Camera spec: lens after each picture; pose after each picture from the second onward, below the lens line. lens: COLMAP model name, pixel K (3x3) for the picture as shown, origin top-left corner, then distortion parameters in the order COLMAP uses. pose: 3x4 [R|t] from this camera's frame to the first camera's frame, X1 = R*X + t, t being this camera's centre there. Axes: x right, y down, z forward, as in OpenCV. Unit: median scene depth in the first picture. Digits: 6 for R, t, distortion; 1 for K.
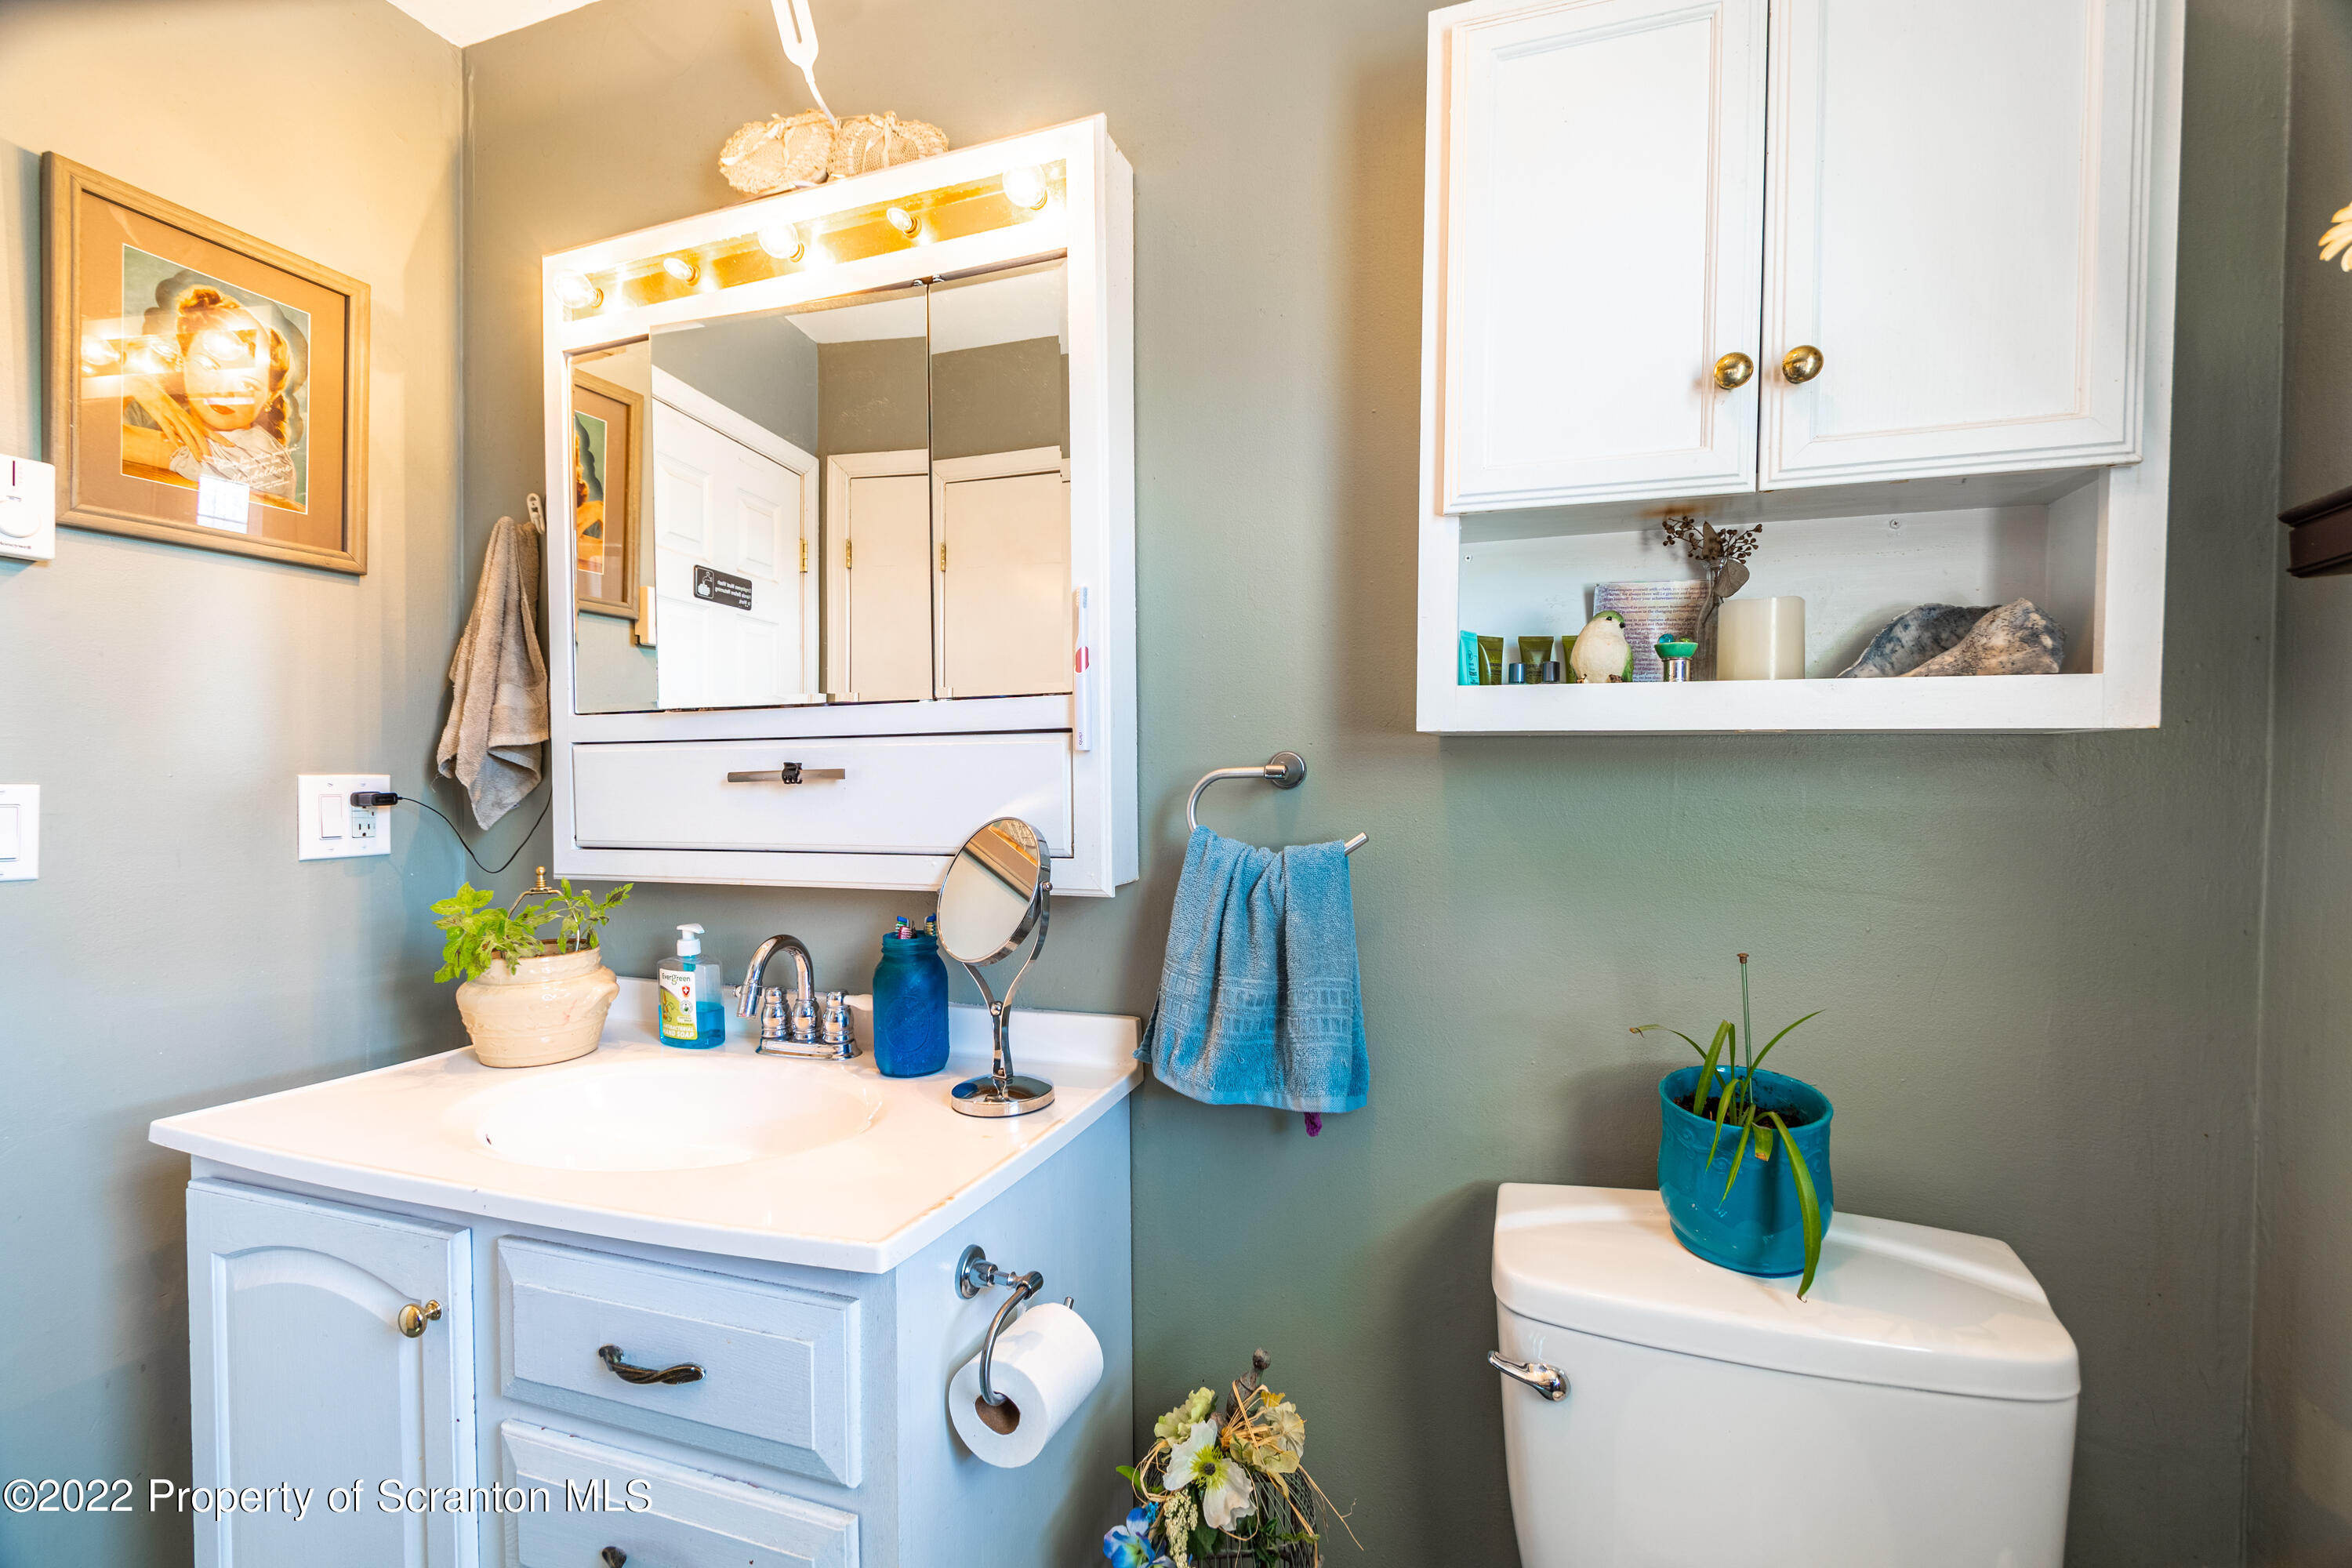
lens RADIAL K [[1033.7, 0, 1157.8], [0, 1033.7, 791.3], [0, 0, 1]] dist [0.008076, -0.004371]
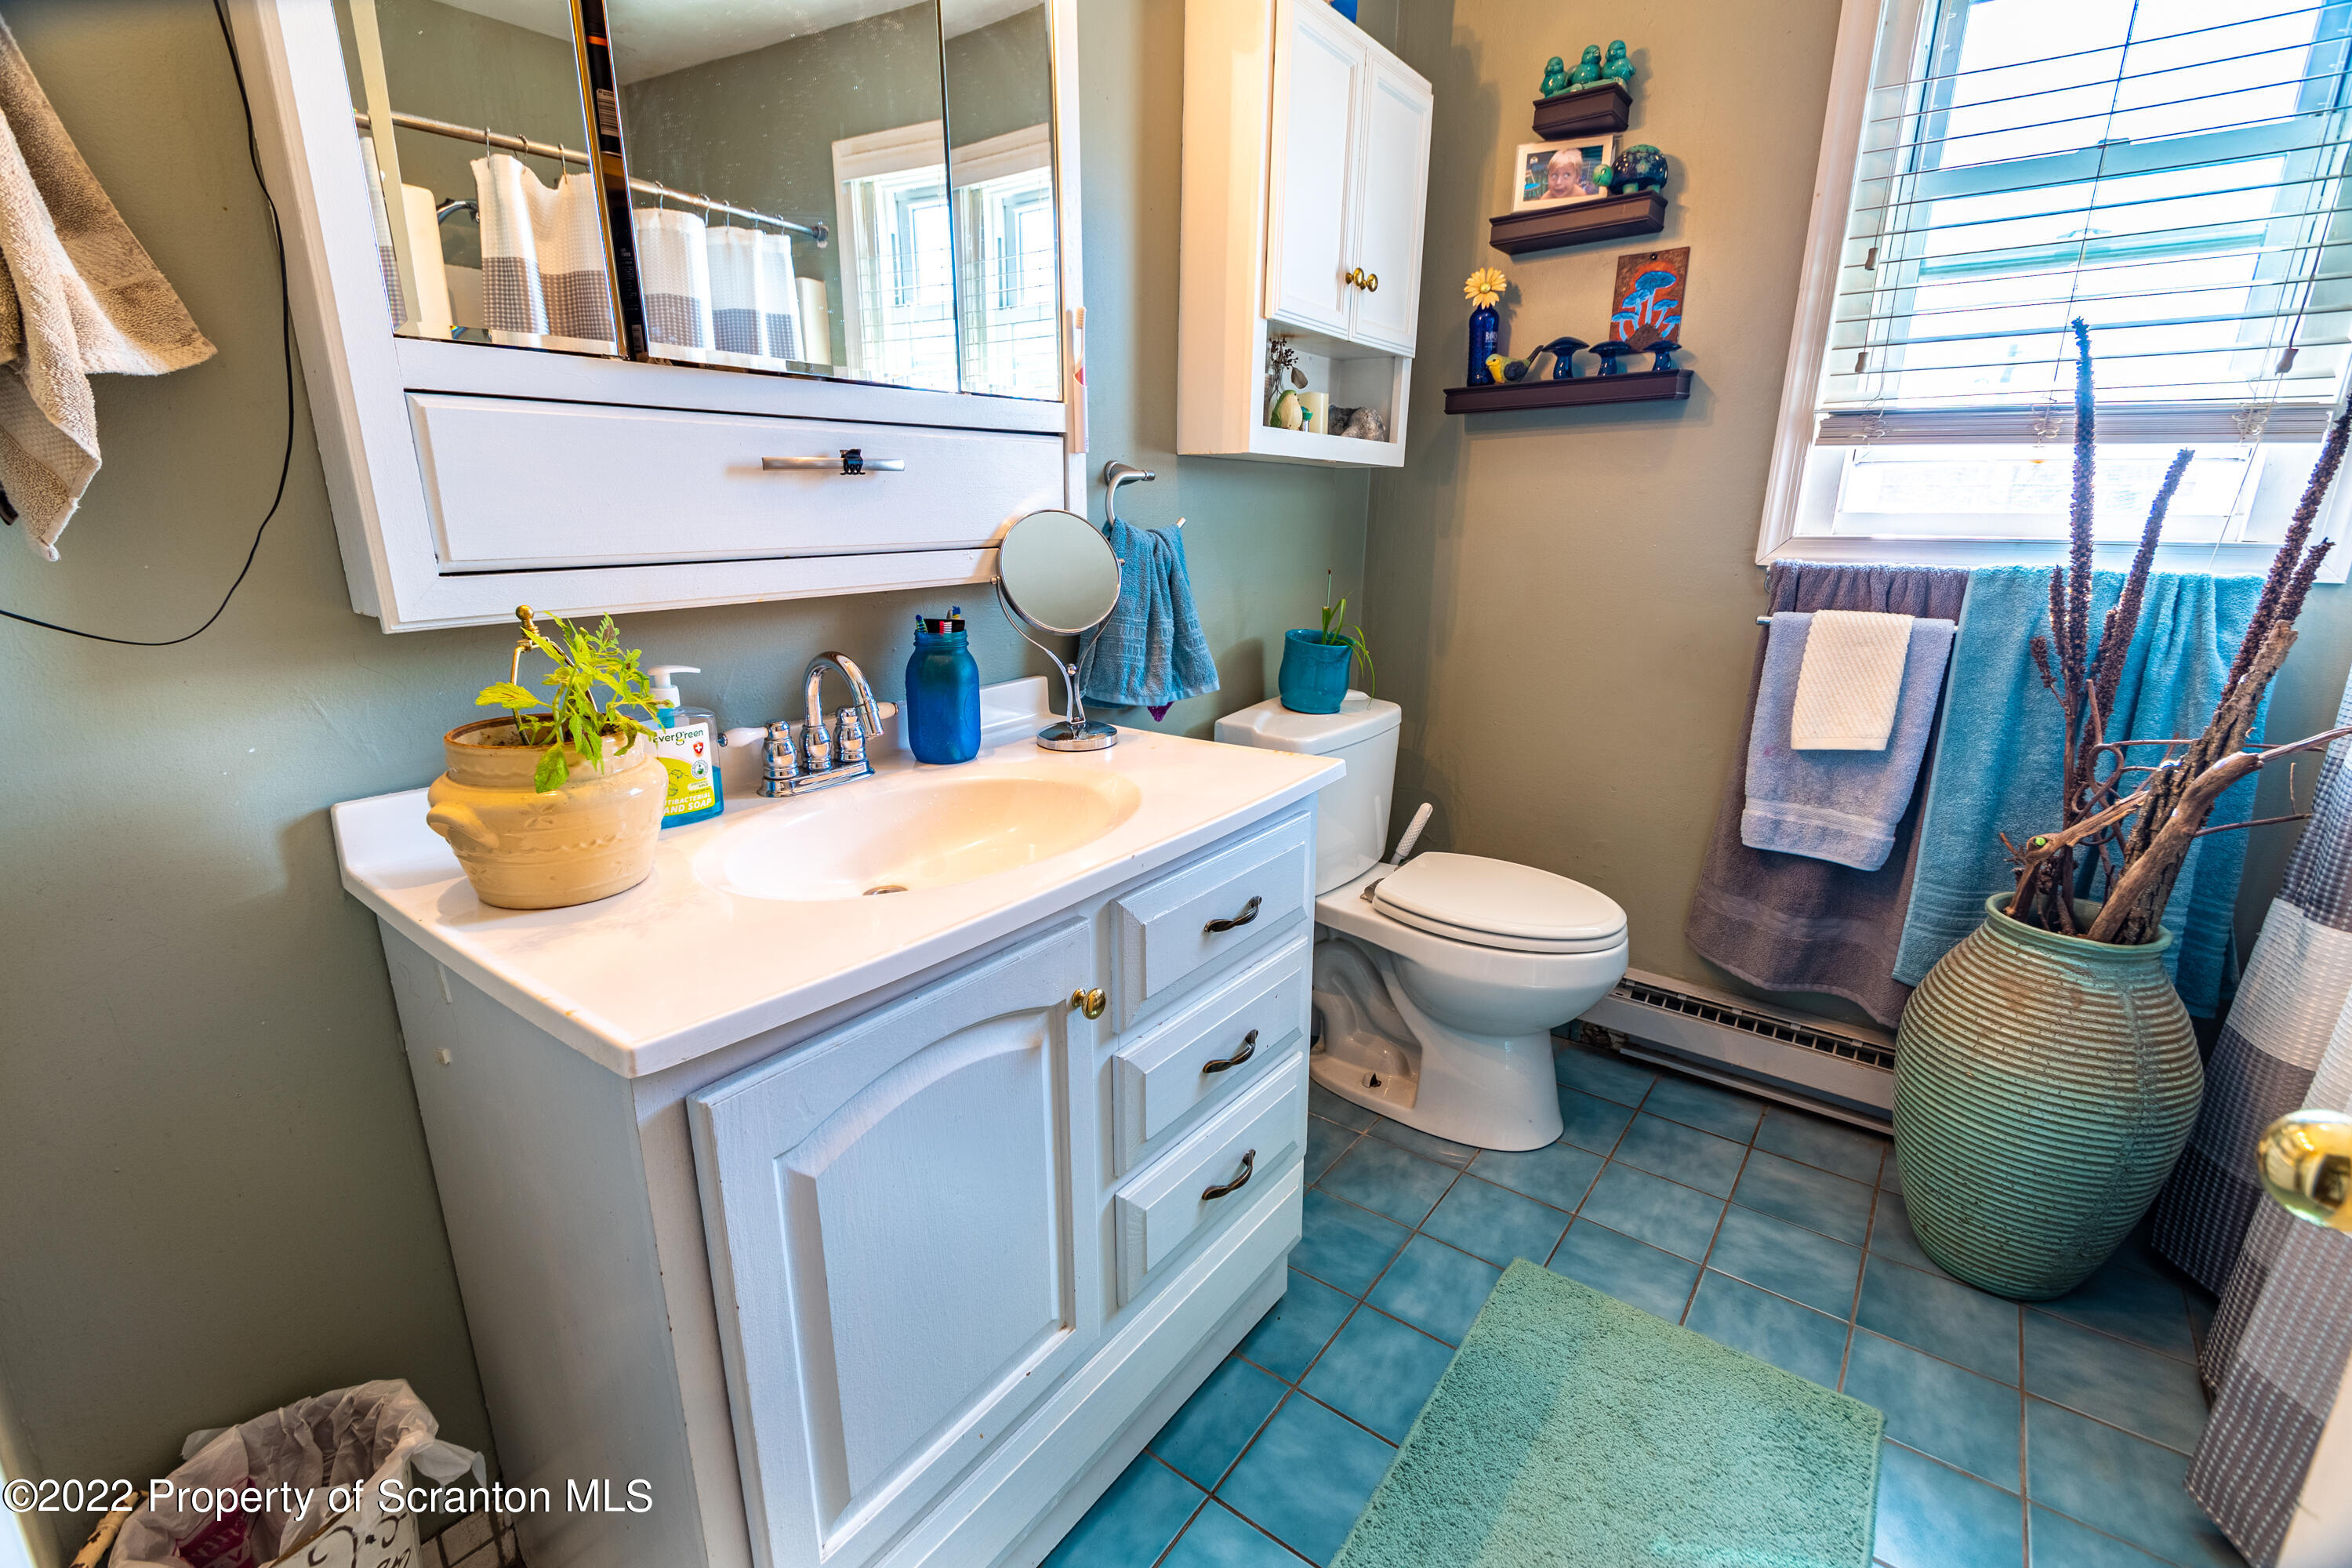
lens RADIAL K [[1033.7, 0, 1172.8], [0, 1033.7, 780.8], [0, 0, 1]] dist [0.008076, -0.004371]
pose [[0.301953, -0.244586, 0.921413, -1.377255], [0.010524, 0.967324, 0.253324, 0.029463], [-0.953265, -0.066795, 0.294661, 0.549882]]
